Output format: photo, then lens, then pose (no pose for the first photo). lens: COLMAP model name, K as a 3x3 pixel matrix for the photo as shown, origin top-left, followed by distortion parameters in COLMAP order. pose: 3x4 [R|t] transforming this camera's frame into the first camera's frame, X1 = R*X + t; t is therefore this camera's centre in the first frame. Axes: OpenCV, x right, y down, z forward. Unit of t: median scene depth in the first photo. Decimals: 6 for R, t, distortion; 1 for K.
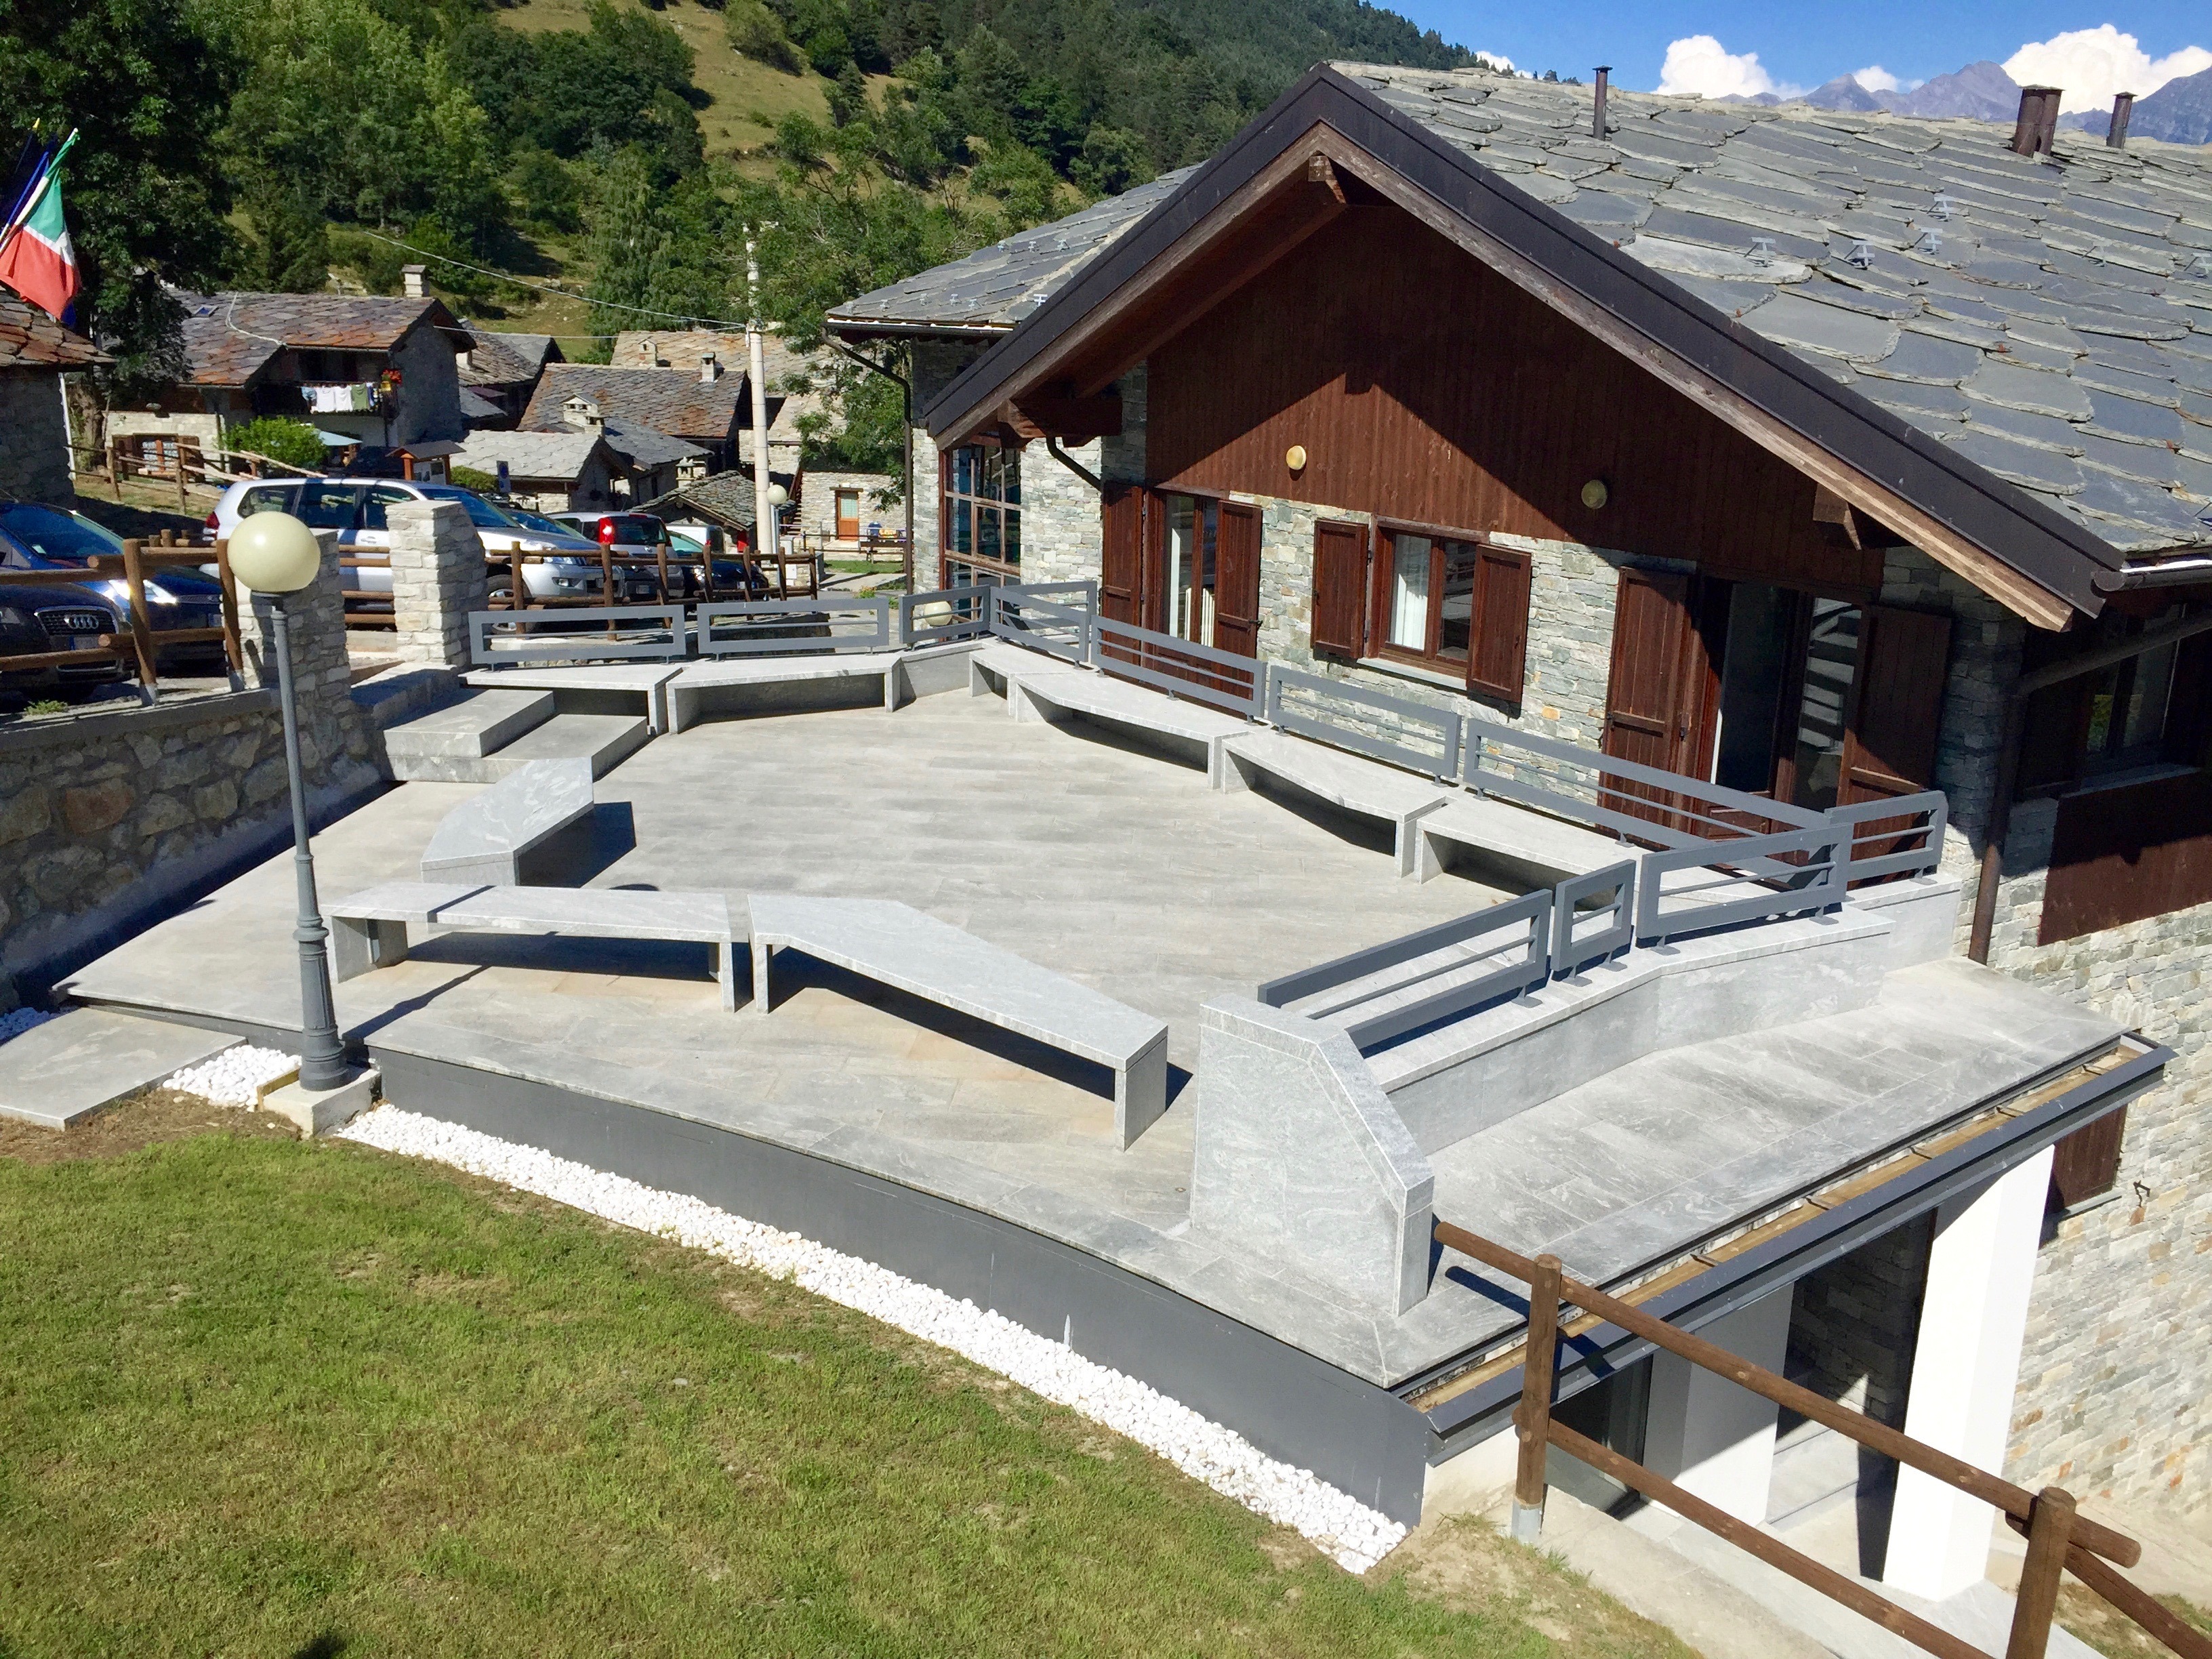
lens RADIAL K [[1883.1, 0, 1106.0], [0, 1883.1, 837.1], [0, 0, 1]] dist [0.094461, -0.124060]
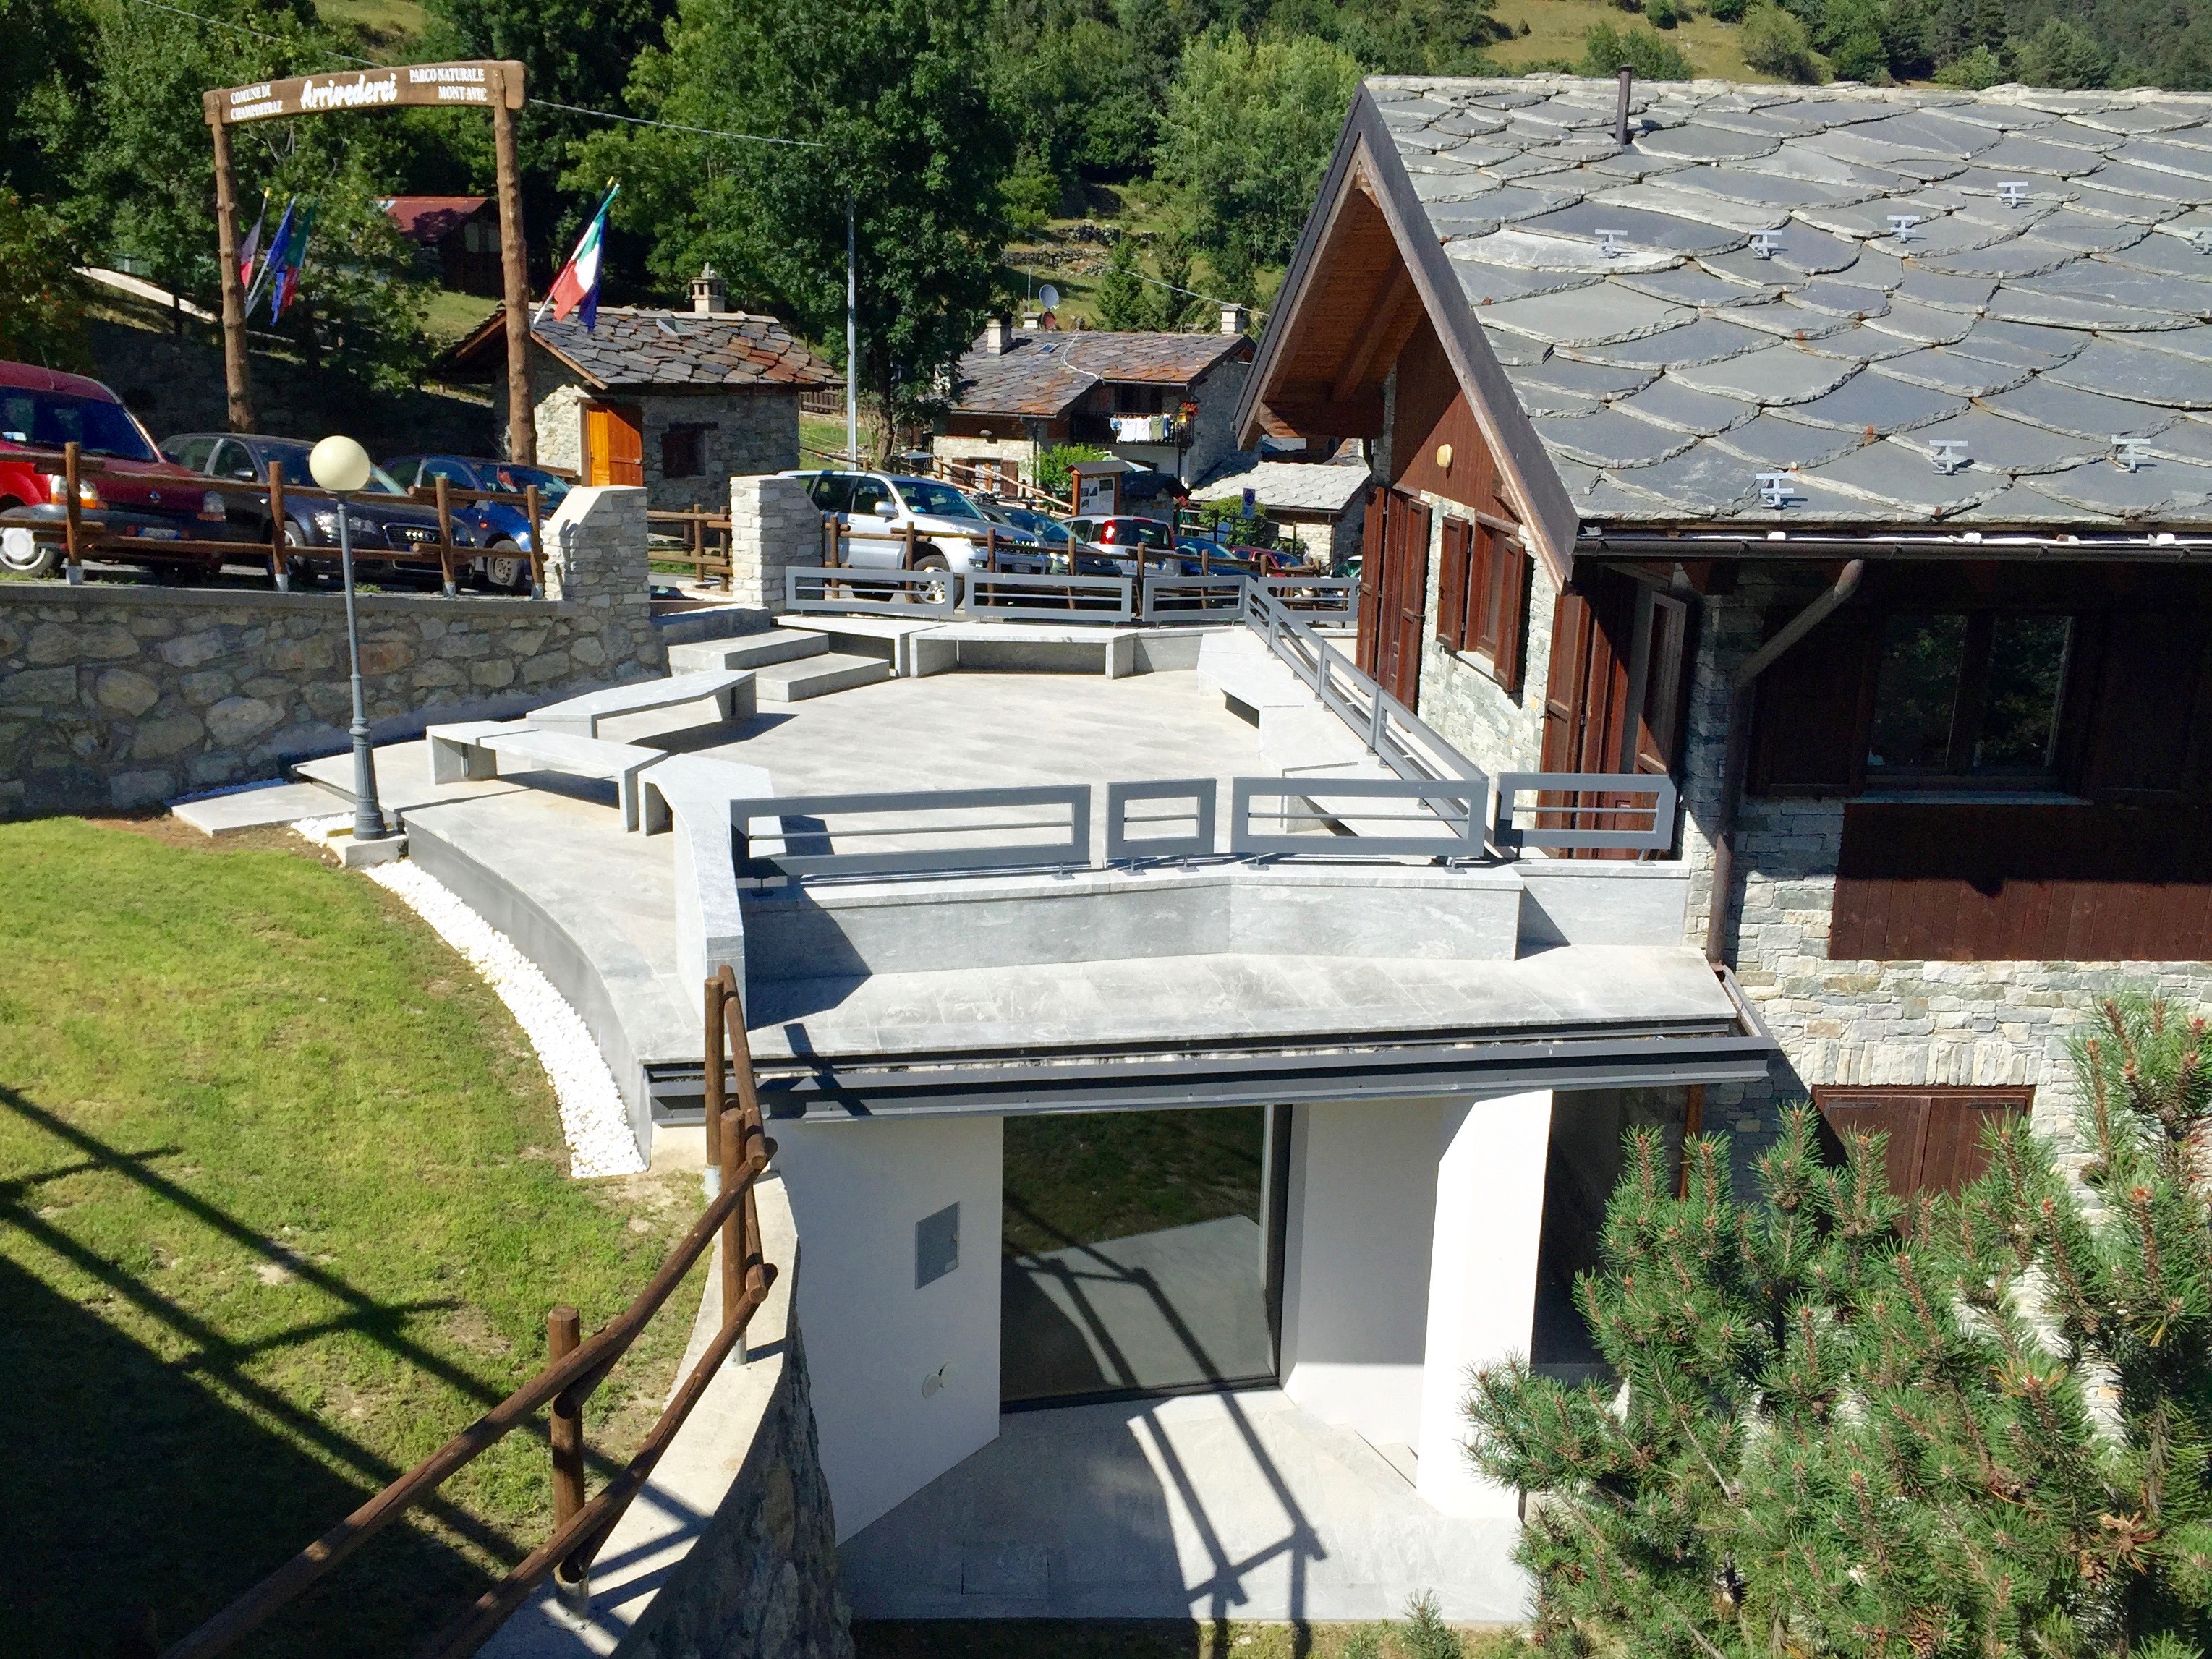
lens RADIAL K [[2048.7, 0, 1100.3], [0, 2048.7, 924.4], [0, 0, 1]] dist [0.119121, -0.192545]
pose [[0.869812, 0.132339, -0.475304, 0.404192], [-0.133683, 0.990534, 0.031152, 0.034411], [0.474928, 0.036444, 0.879270, -0.059012]]
